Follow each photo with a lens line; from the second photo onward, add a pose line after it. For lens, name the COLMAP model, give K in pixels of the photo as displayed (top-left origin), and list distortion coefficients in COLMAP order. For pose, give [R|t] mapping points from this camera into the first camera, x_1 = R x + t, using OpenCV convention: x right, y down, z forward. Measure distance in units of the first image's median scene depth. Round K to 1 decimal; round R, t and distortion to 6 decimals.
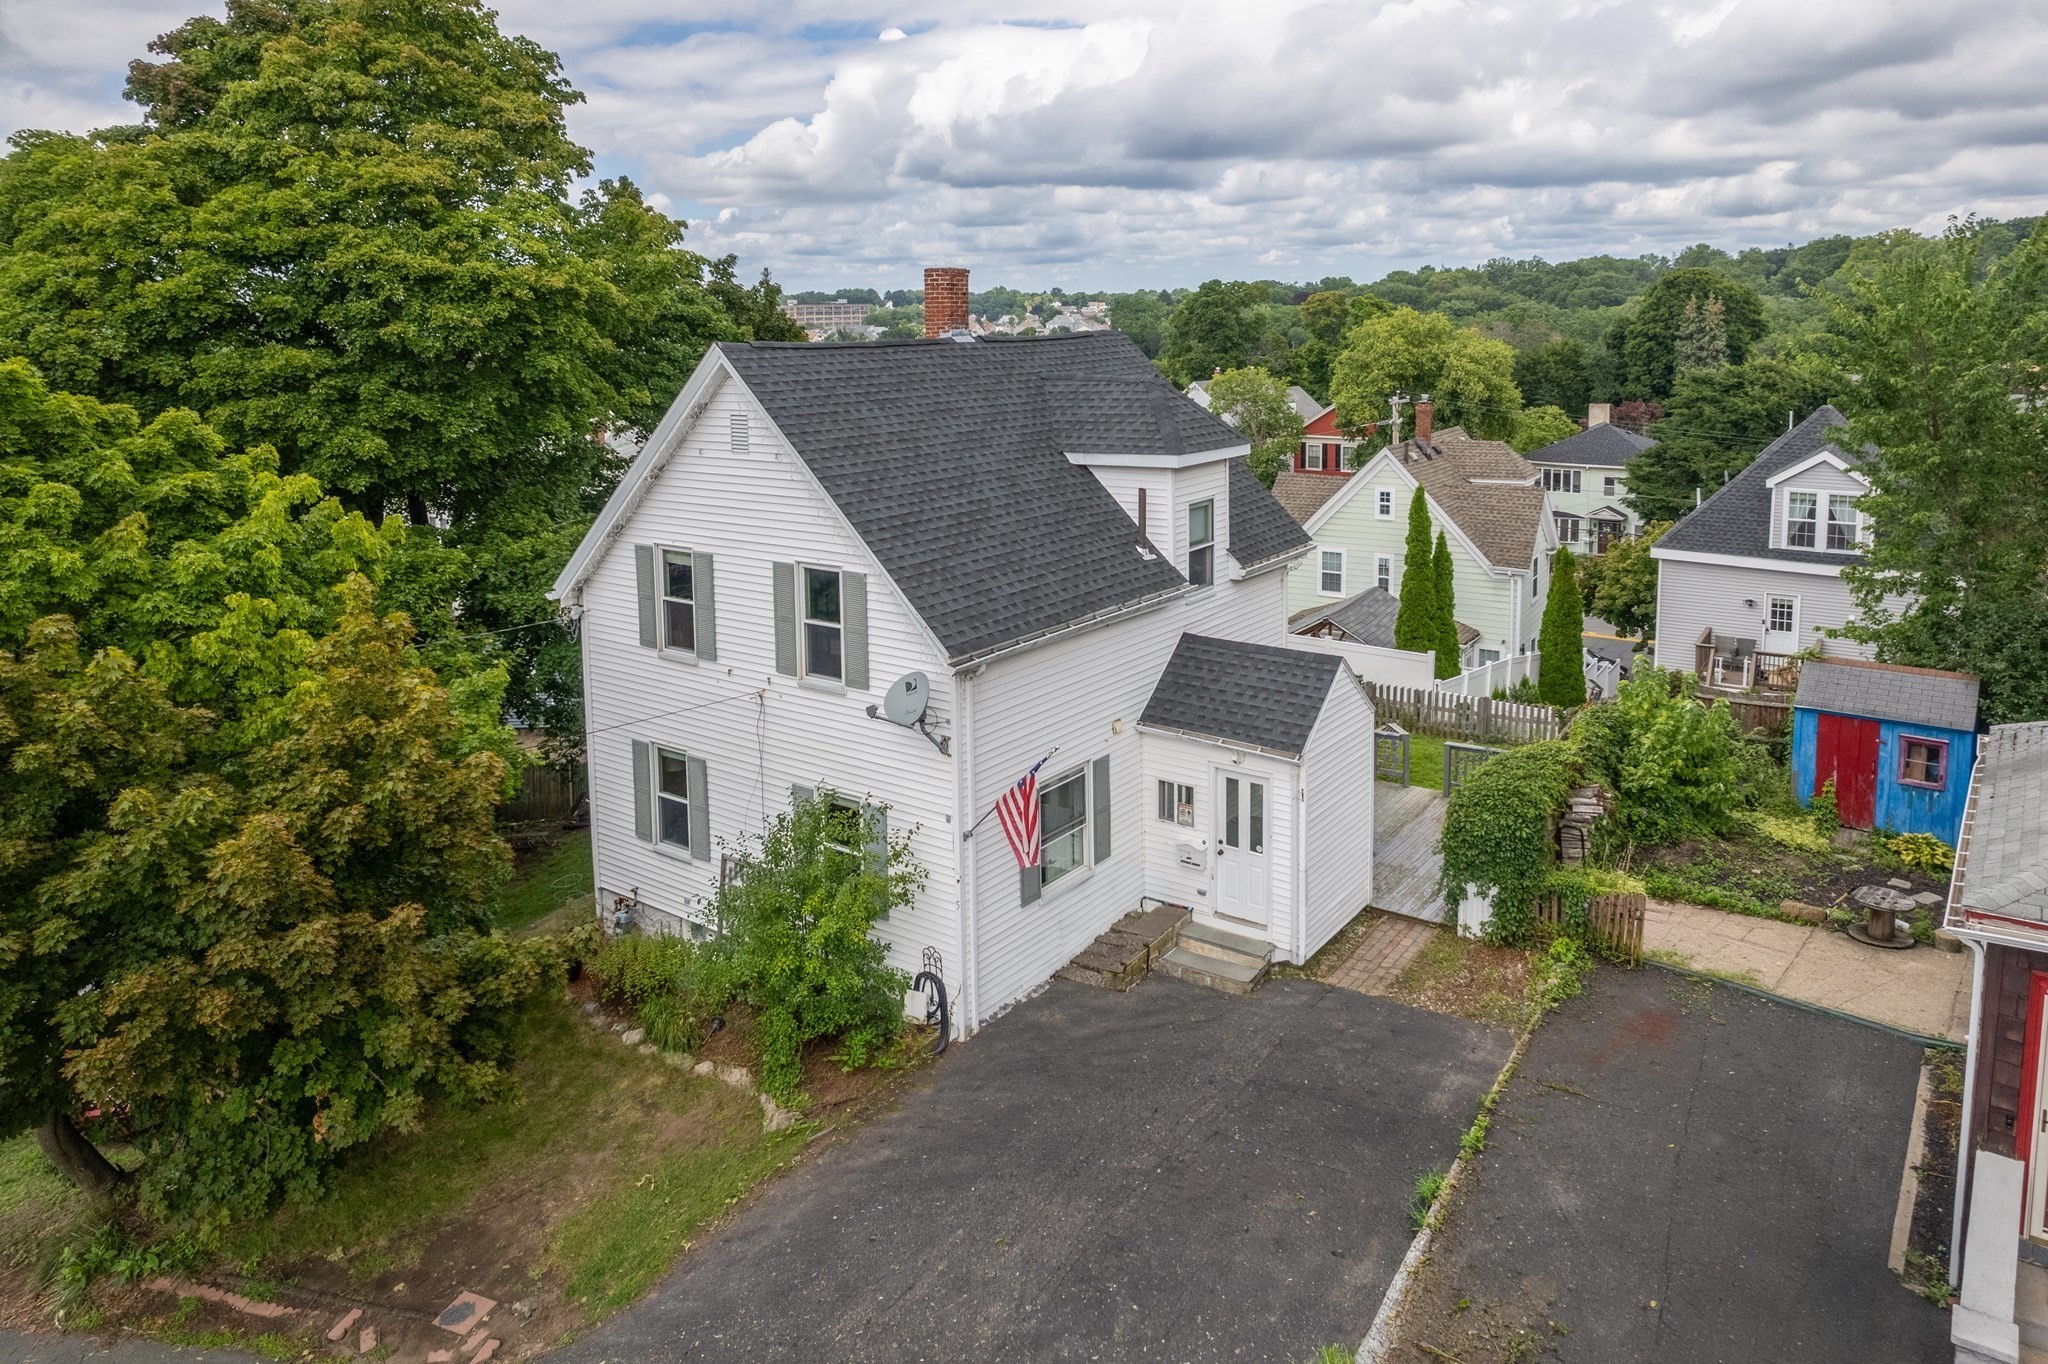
lens RADIAL K [[1355.1, 0, 1106.3], [0, 1355.1, 455.8], [0, 0, 1]] dist [-0.000842, -0.000095]
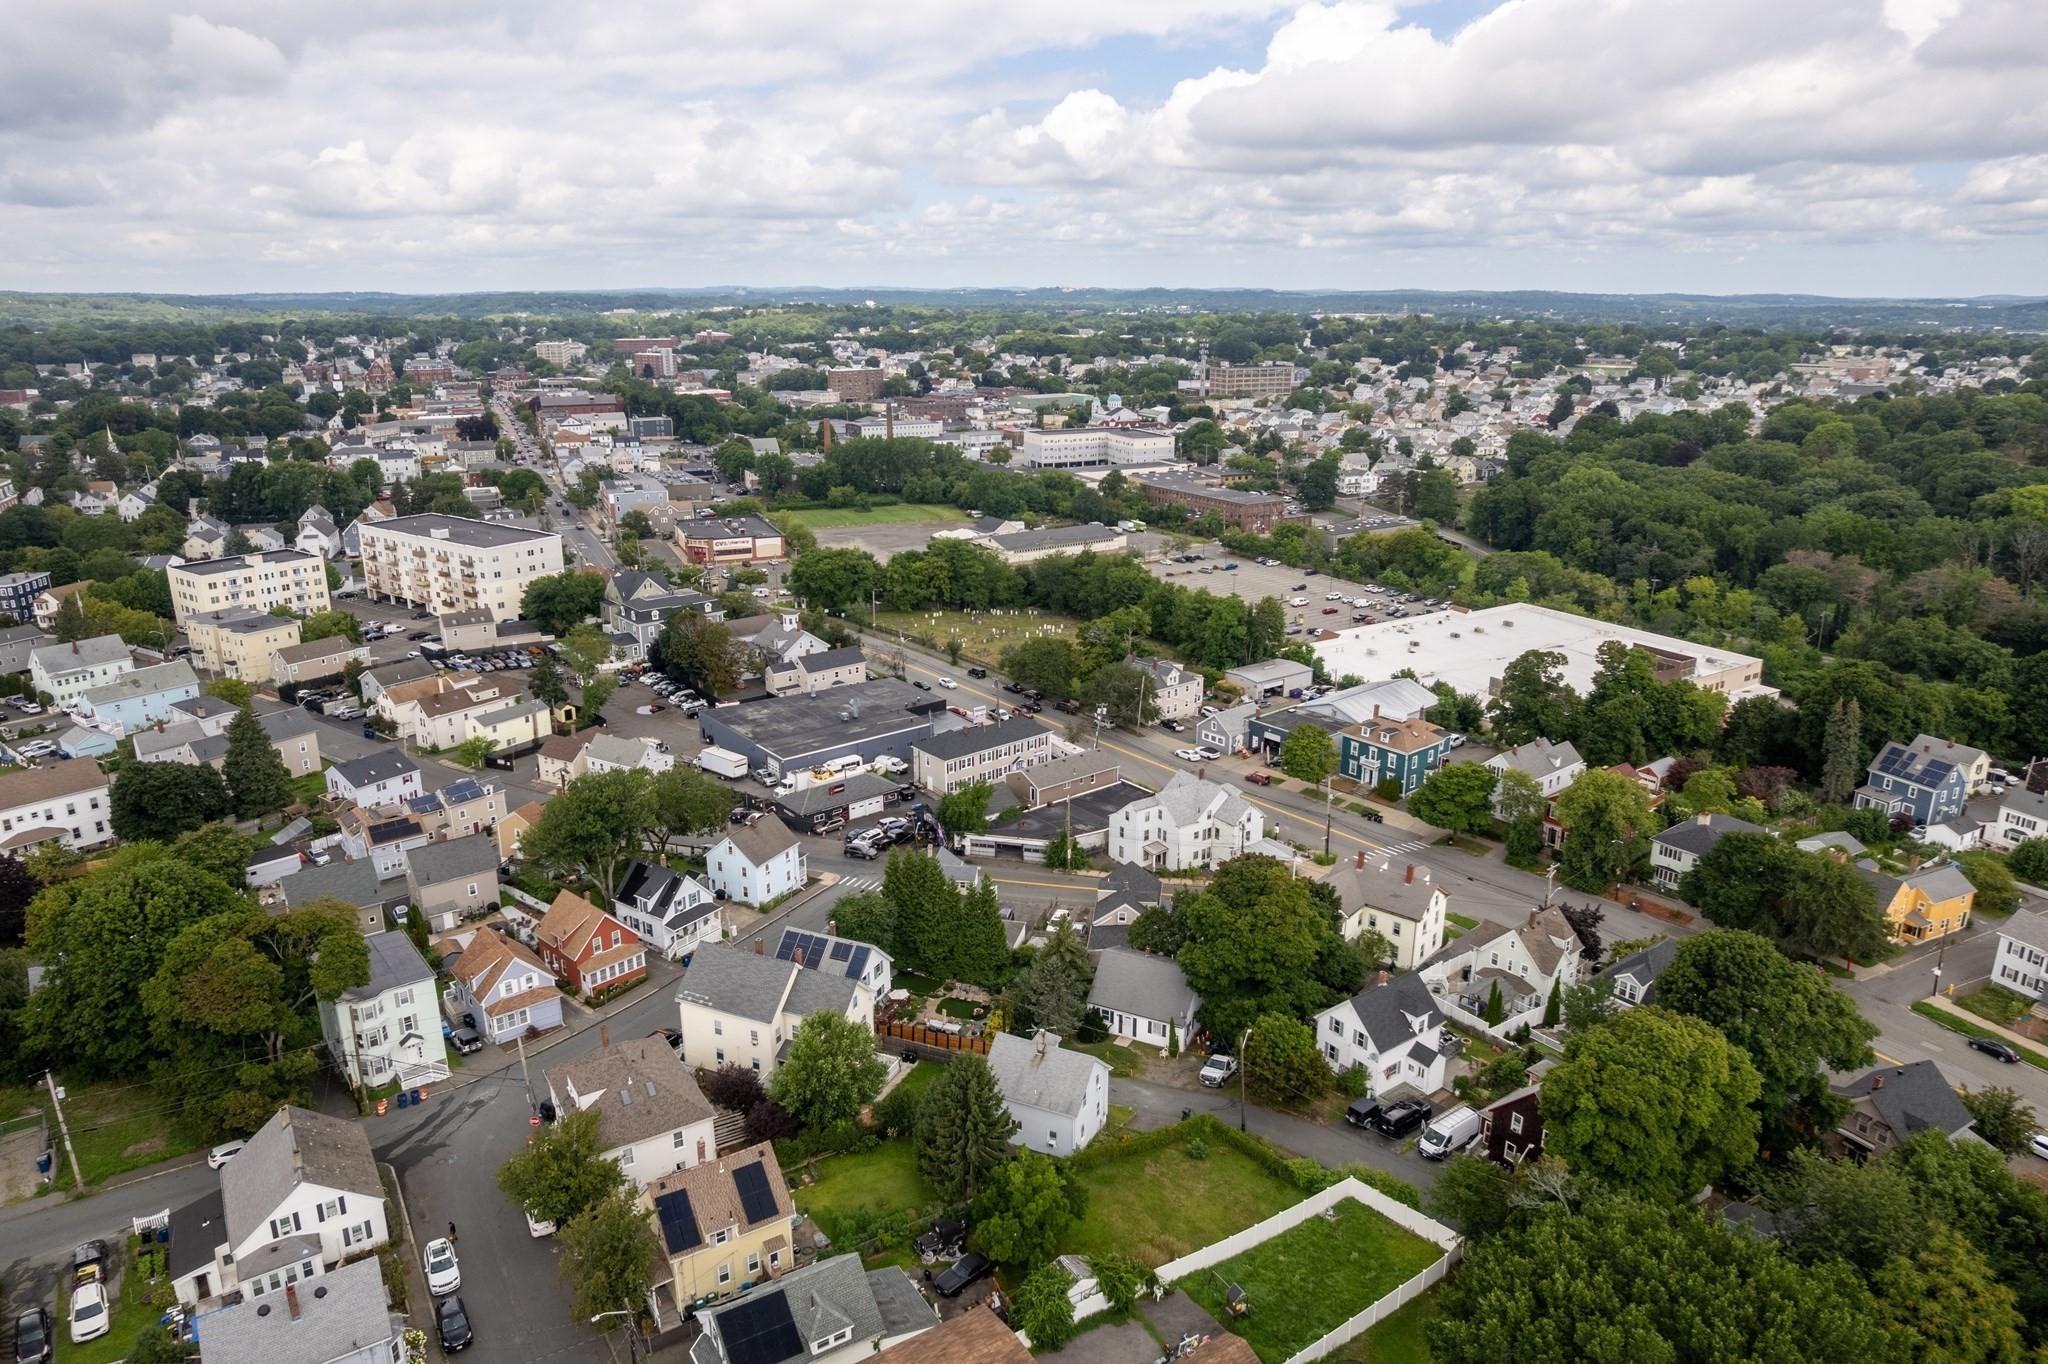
lens RADIAL K [[1310.6, 0, 1031.4], [0, 1310.6, 677.2], [0, 0, 1]] dist [-0.075914, 0.069957]
pose [[0.939704, 0.105209, -0.325402, 0.166458], [-0.044634, 0.981095, 0.188312, -2.666984], [0.339062, -0.162434, 0.926635, -5.060101]]
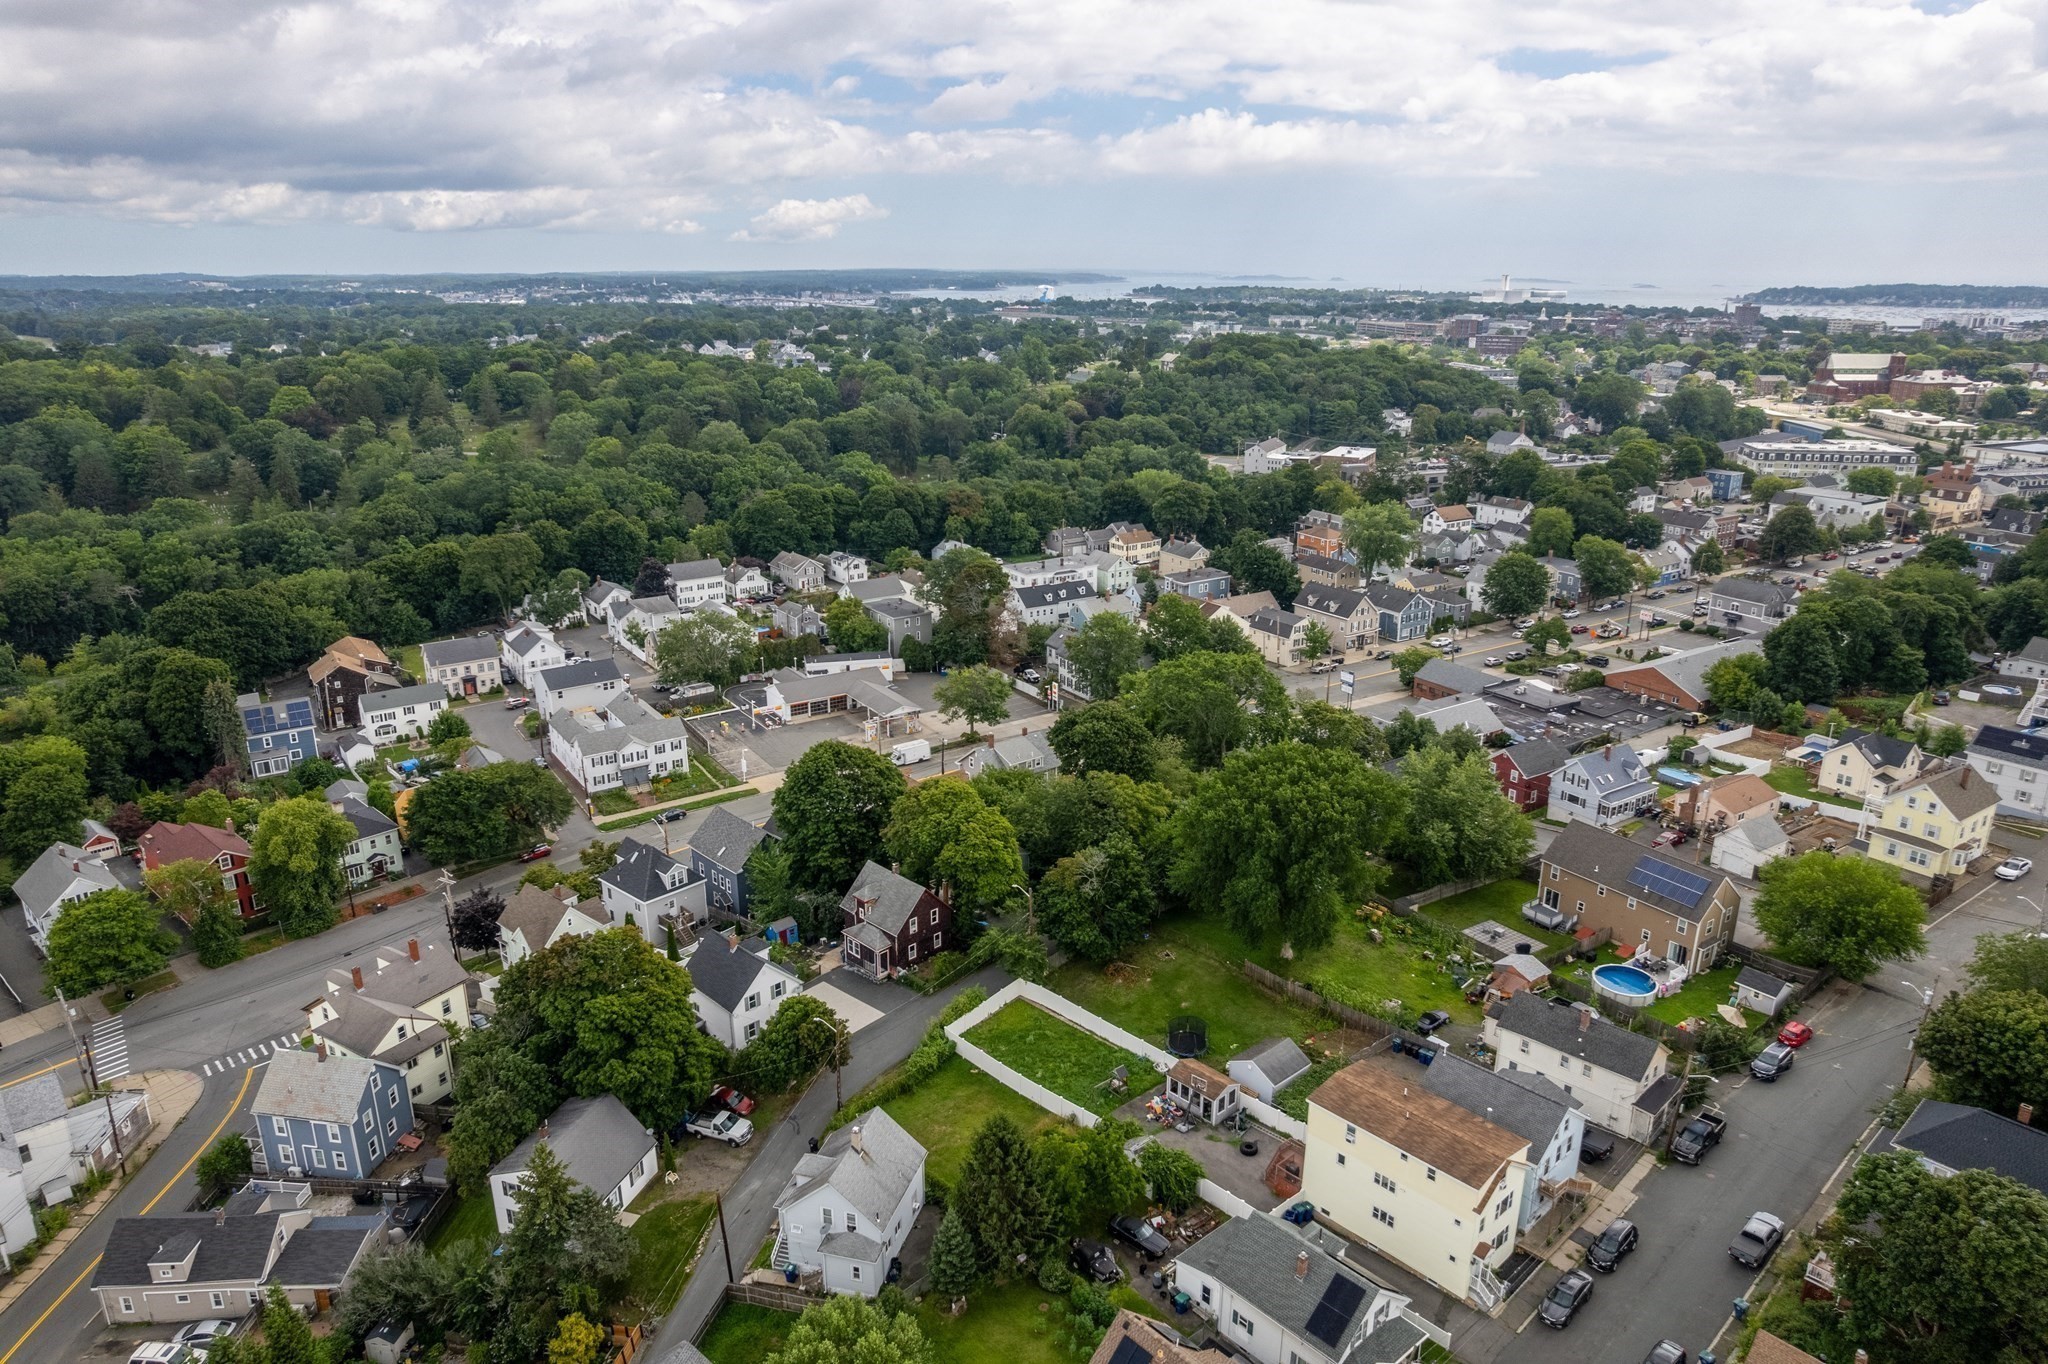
lens RADIAL K [[1310.6, 0, 1031.4], [0, 1310.6, 677.2], [0, 0, 1]] dist [-0.075914, 0.069957]
pose [[0.181068, -0.289119, 0.940013, -5.574770], [0.104914, 0.956036, 0.273839, -3.001155], [-0.977859, 0.049037, 0.203440, -1.708214]]
